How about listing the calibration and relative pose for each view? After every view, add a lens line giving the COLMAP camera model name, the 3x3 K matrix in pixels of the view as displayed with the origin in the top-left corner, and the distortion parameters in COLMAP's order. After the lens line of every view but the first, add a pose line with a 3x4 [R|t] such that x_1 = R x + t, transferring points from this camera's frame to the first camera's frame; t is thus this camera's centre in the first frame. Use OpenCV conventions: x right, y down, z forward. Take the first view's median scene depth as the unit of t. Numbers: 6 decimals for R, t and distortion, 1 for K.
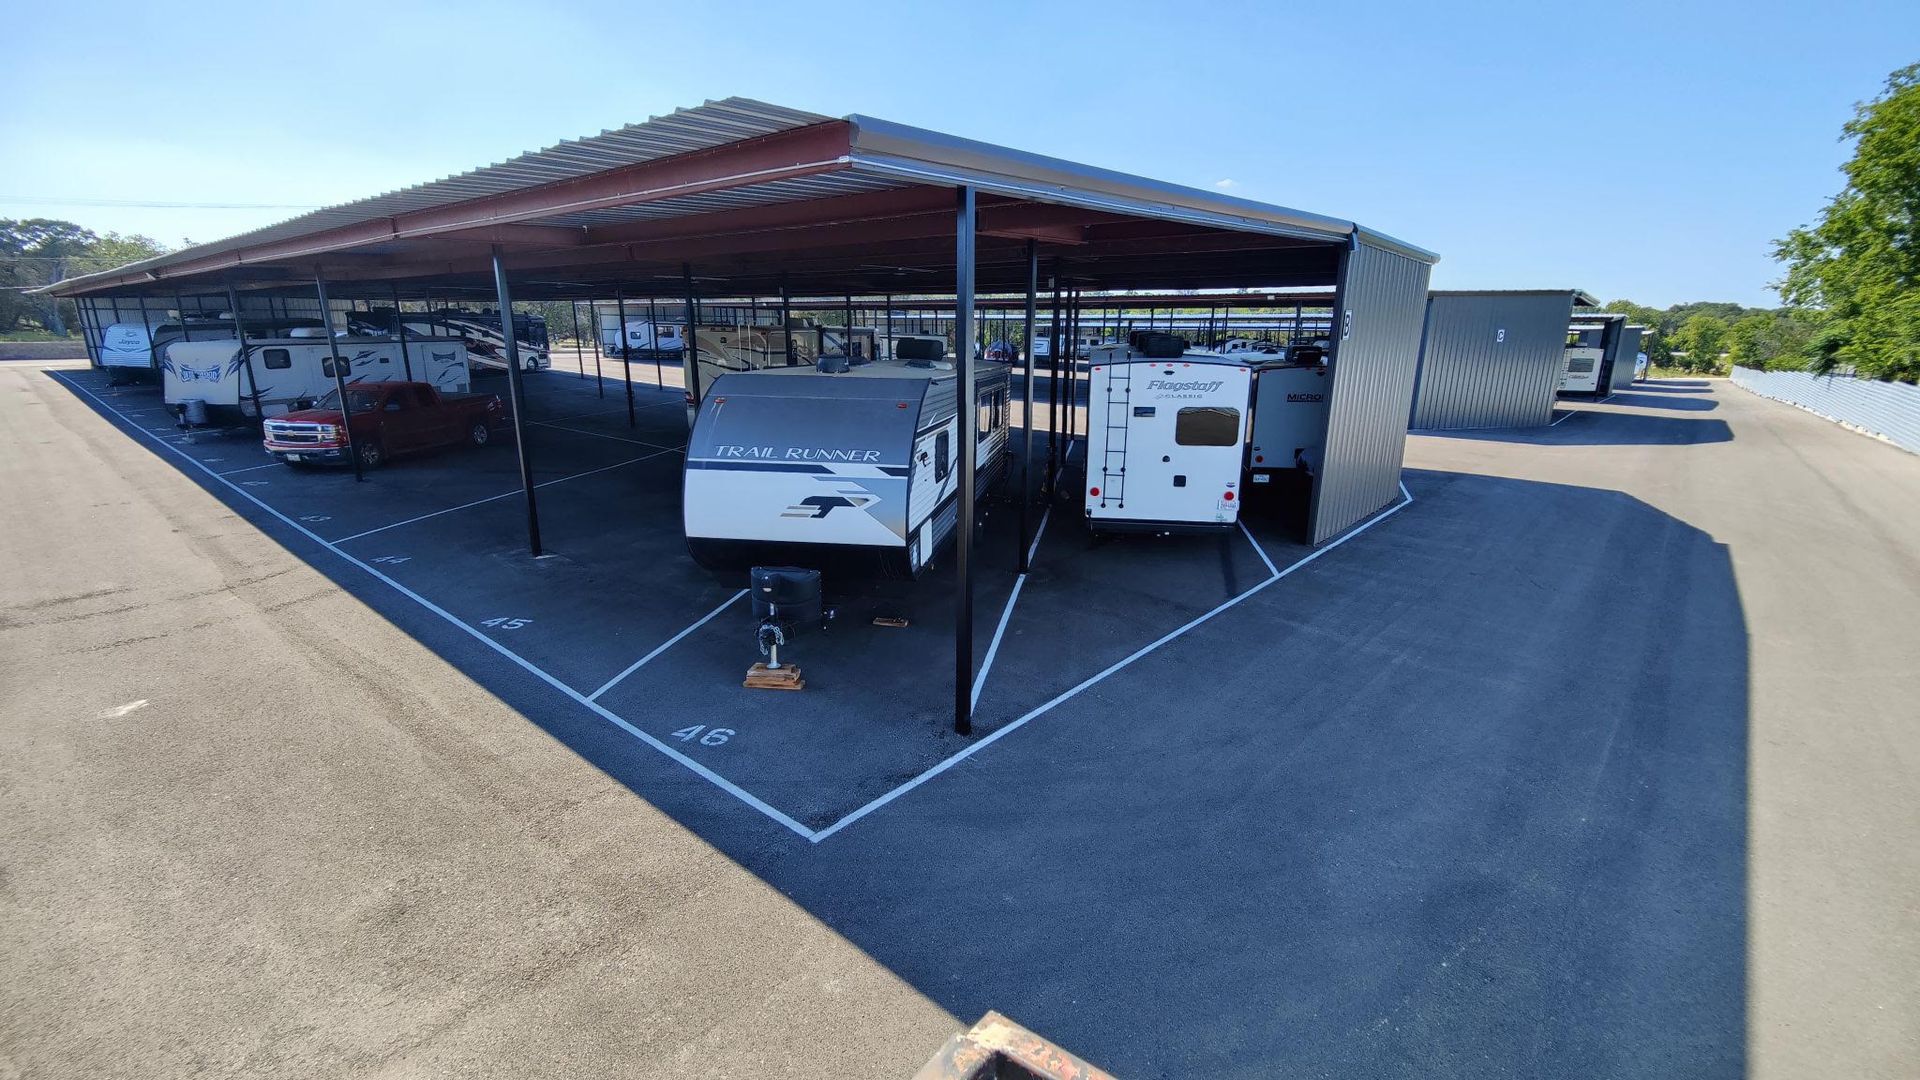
lens RADIAL K [[836.2, 0, 960.0], [0, 836.2, 540.0], [0, 0, 1]] dist [0.002473, 0.000512]
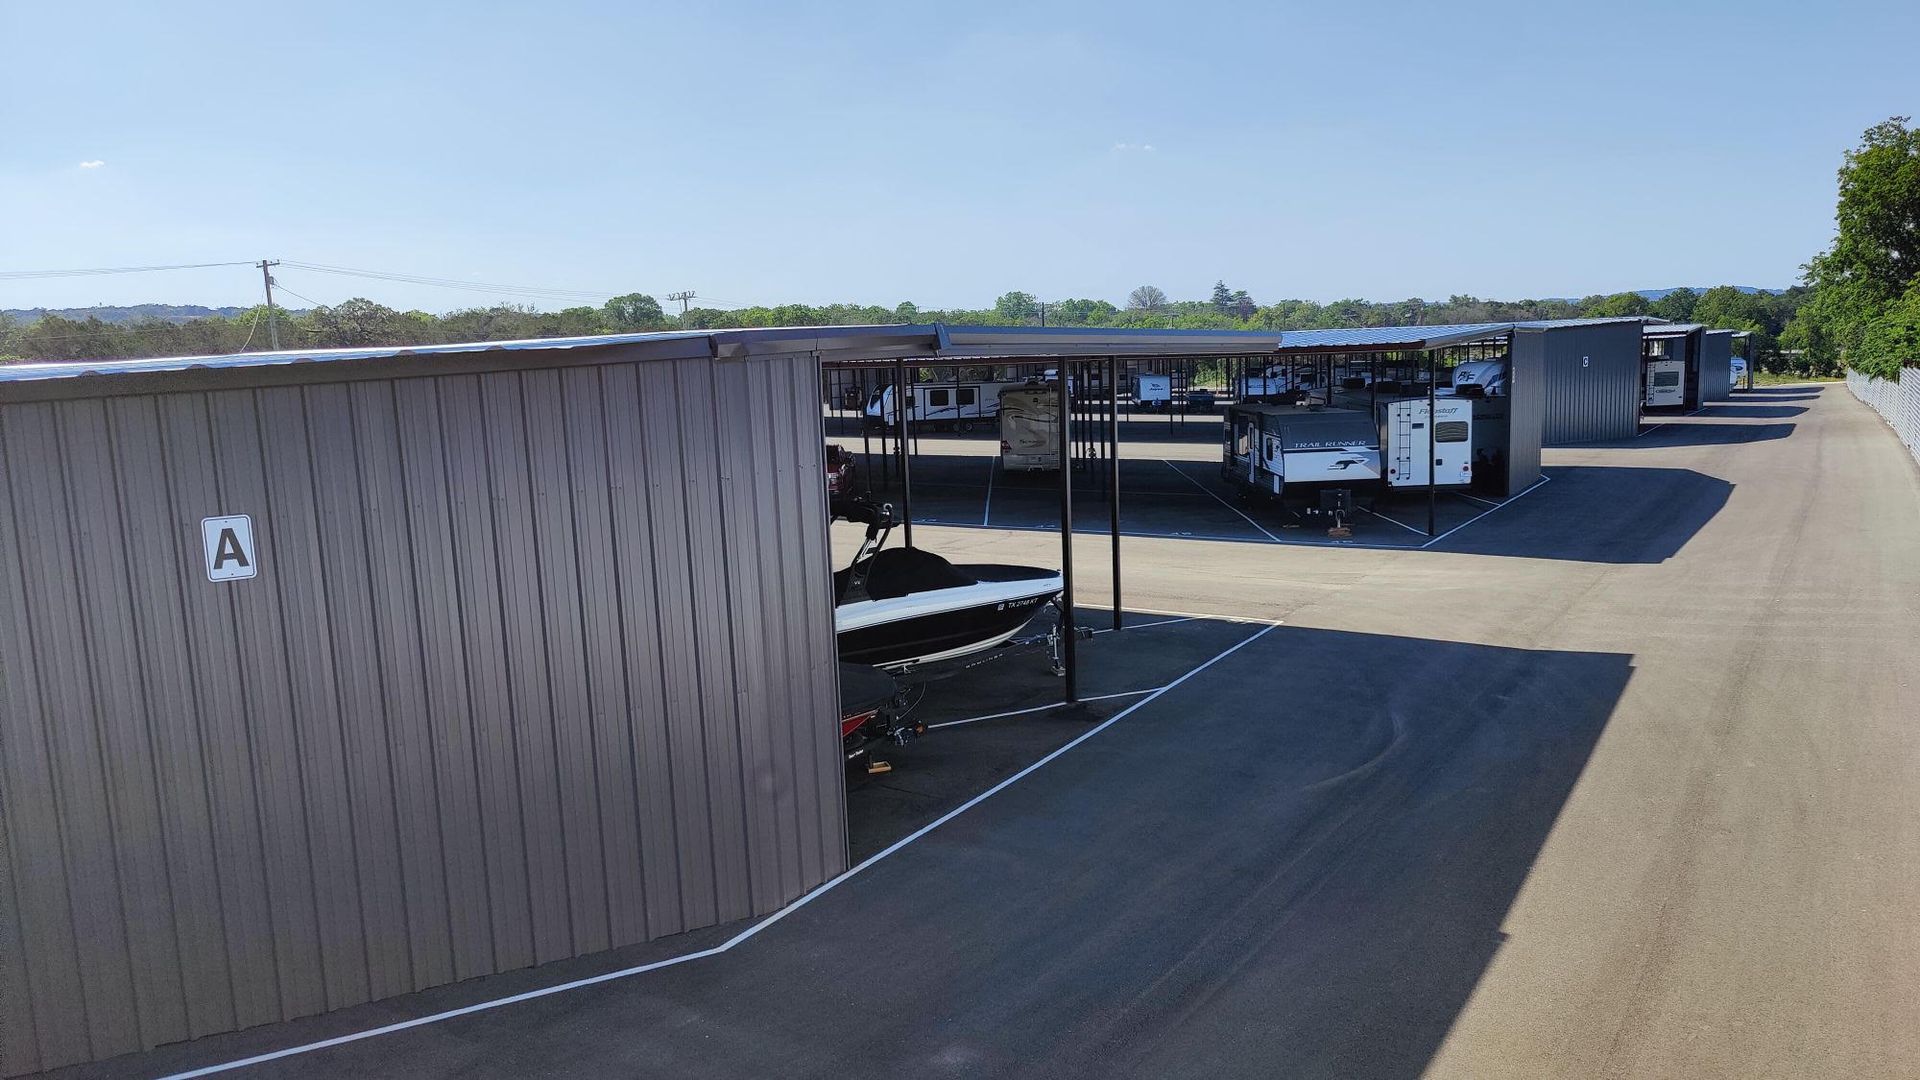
lens RADIAL K [[1322.2, 0, 937.7], [0, 1322.2, 532.9], [0, 0, 1]] dist [0.015988, 0.003979]
pose [[0.991802, -0.063424, 0.110931, -1.198730], [0.075972, 0.990707, -0.112818, 0.338414], [-0.102745, 0.120321, 0.987404, -1.795564]]
